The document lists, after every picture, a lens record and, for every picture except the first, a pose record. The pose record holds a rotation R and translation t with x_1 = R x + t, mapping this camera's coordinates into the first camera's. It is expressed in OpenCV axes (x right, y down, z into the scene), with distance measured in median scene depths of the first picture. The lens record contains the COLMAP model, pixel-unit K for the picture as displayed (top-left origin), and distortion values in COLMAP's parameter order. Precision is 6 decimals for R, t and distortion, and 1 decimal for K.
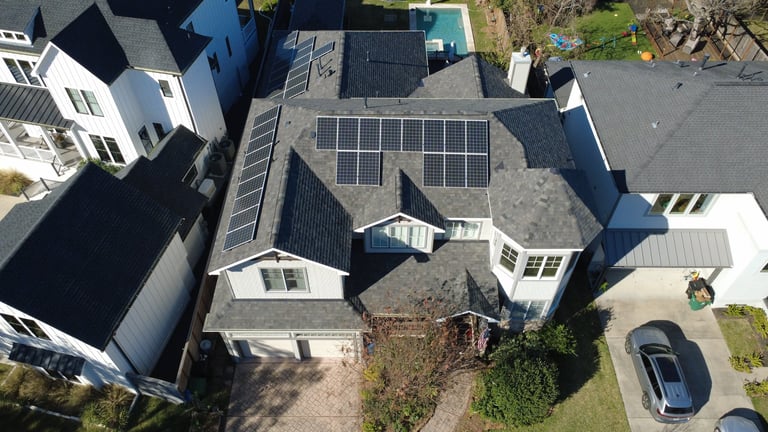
lens RADIAL K [[557.3, 0, 384.0], [0, 557.3, 216.0], [0, 0, 1]] dist [-0.005240, 0.009859]
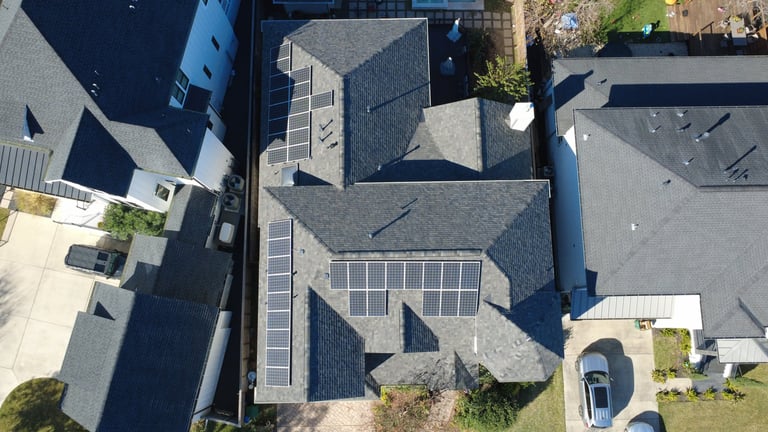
lens RADIAL K [[557.3, 0, 384.0], [0, 557.3, 216.0], [0, 0, 1]] dist [-0.005240, 0.009859]
pose [[0.999794, -0.019738, 0.004713, -0.012304], [0.014458, 0.855813, 0.517084, -0.786612], [-0.014239, -0.516909, 0.855922, 0.078510]]
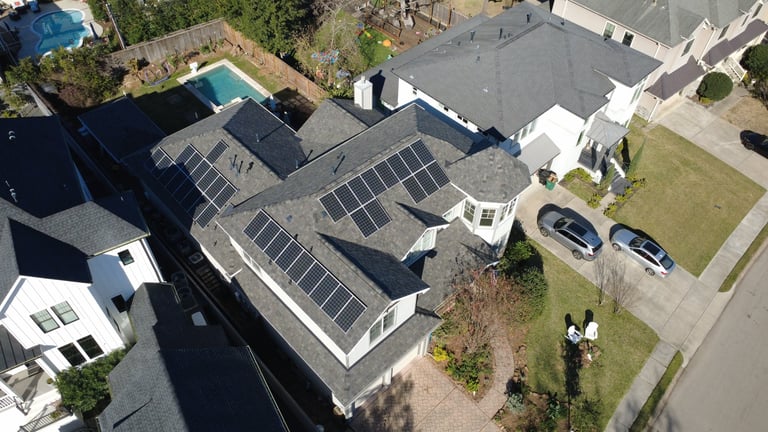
lens RADIAL K [[557.3, 0, 384.0], [0, 557.3, 216.0], [0, 0, 1]] dist [-0.005240, 0.009859]
pose [[0.725245, -0.505354, 0.467585, -0.550912], [0.503492, 0.852511, 0.140434, -0.228029], [-0.469590, 0.133577, 0.872721, -0.080415]]
